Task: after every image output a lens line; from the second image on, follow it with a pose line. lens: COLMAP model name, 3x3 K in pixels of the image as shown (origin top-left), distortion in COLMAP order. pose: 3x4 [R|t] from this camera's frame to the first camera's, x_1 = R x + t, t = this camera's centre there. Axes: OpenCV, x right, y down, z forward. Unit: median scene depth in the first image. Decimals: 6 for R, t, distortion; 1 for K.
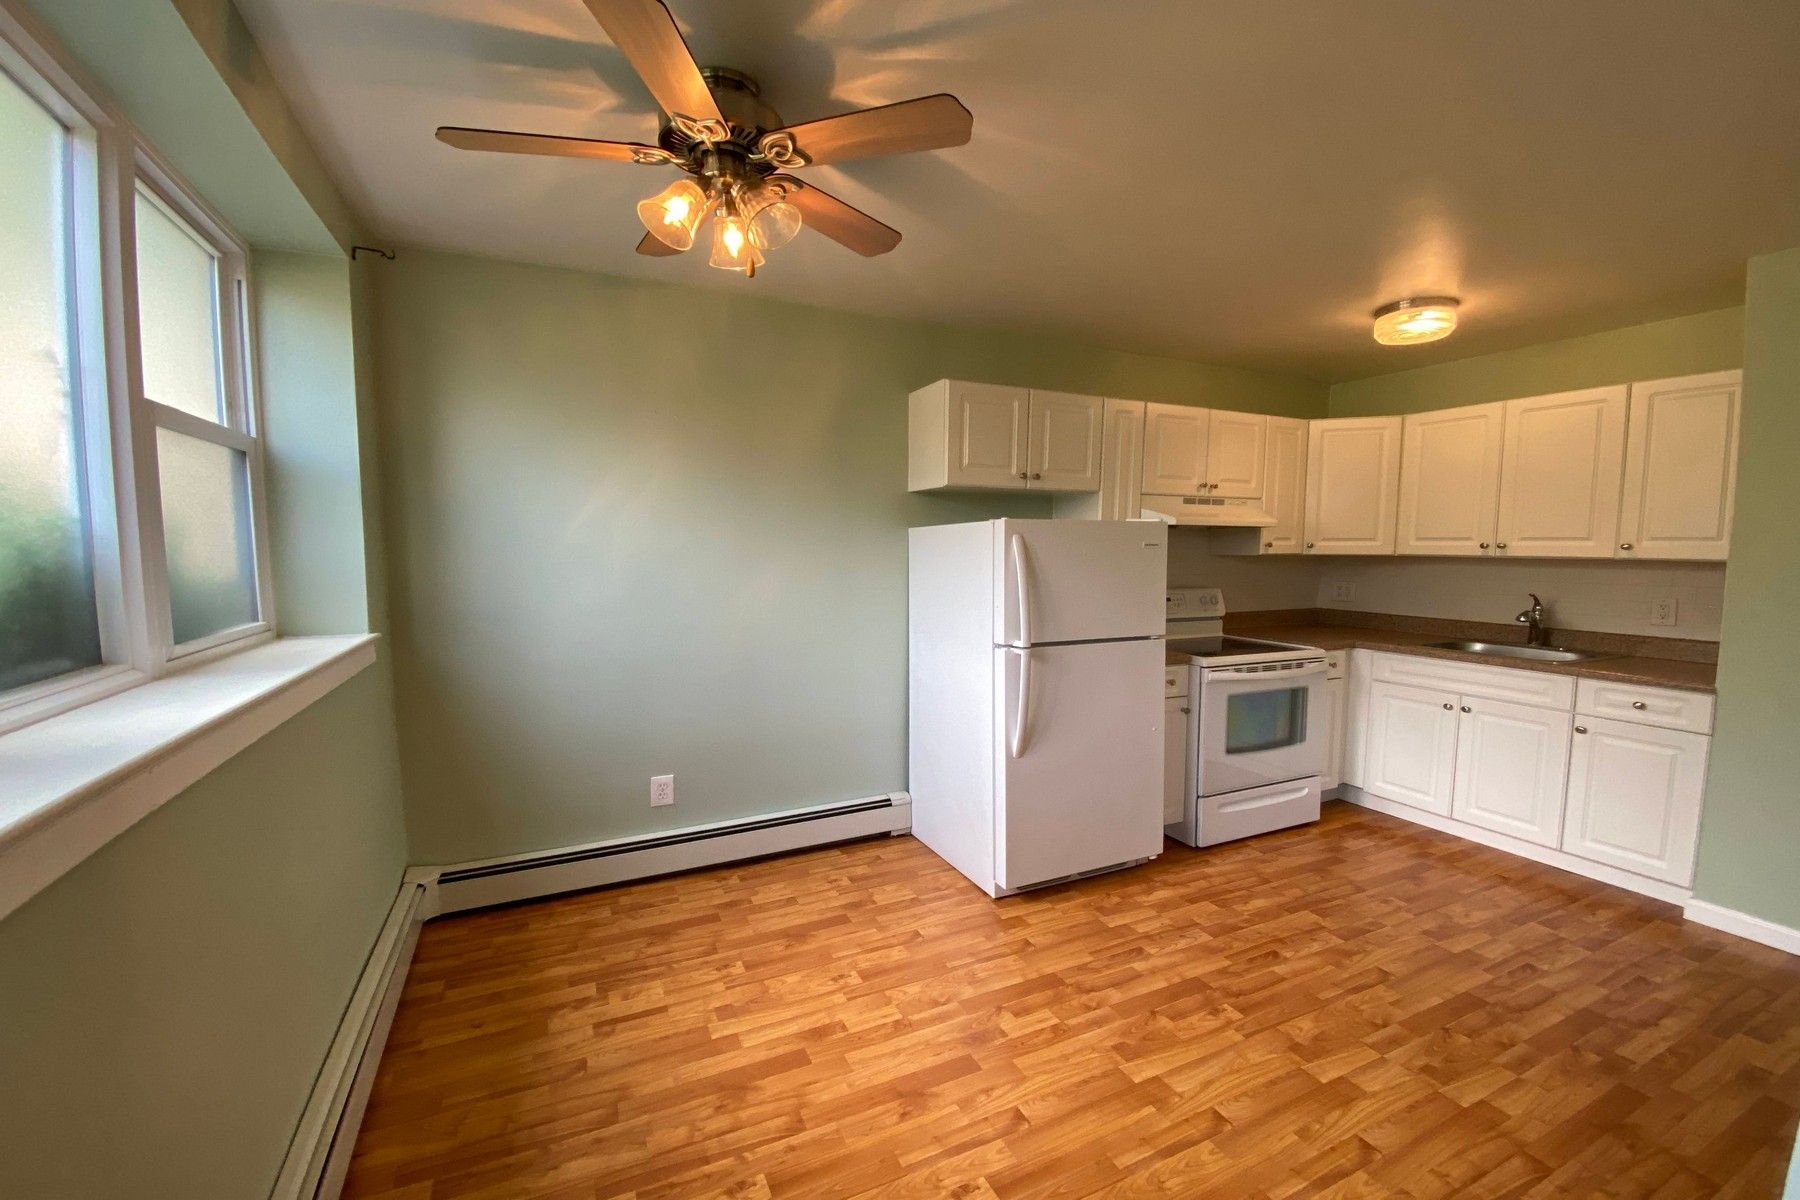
lens RADIAL K [[723.5, 0, 881.7], [0, 723.5, 596.3], [0, 0, 1]] dist [0.057290, -0.030354]
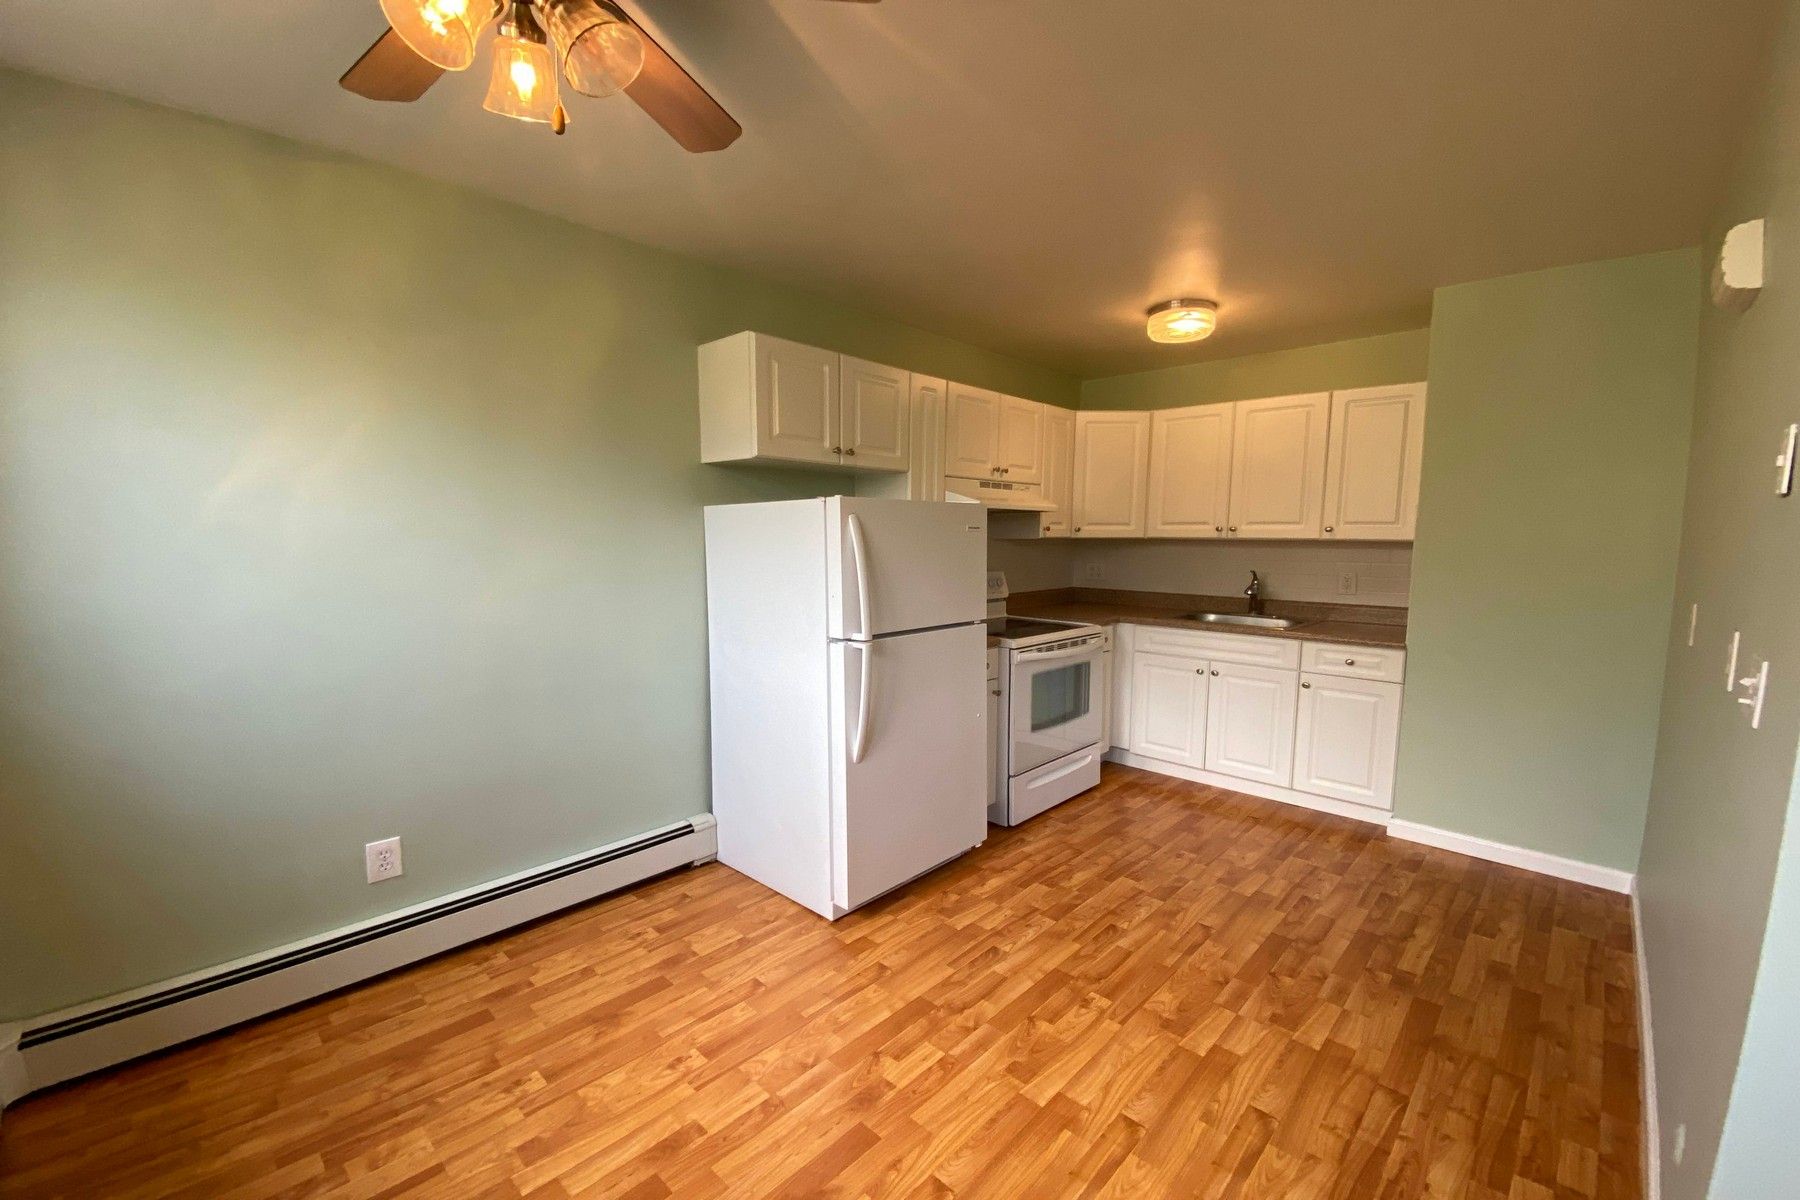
lens RADIAL K [[748.7, 0, 898.7], [0, 748.7, 605.9], [0, 0, 1]] dist [0.043159, -0.033221]
pose [[0.934802, -0.034732, 0.353466, -0.088448], [0.023328, 0.999062, 0.036475, -0.005257], [-0.354401, -0.025851, 0.934736, 0.121870]]
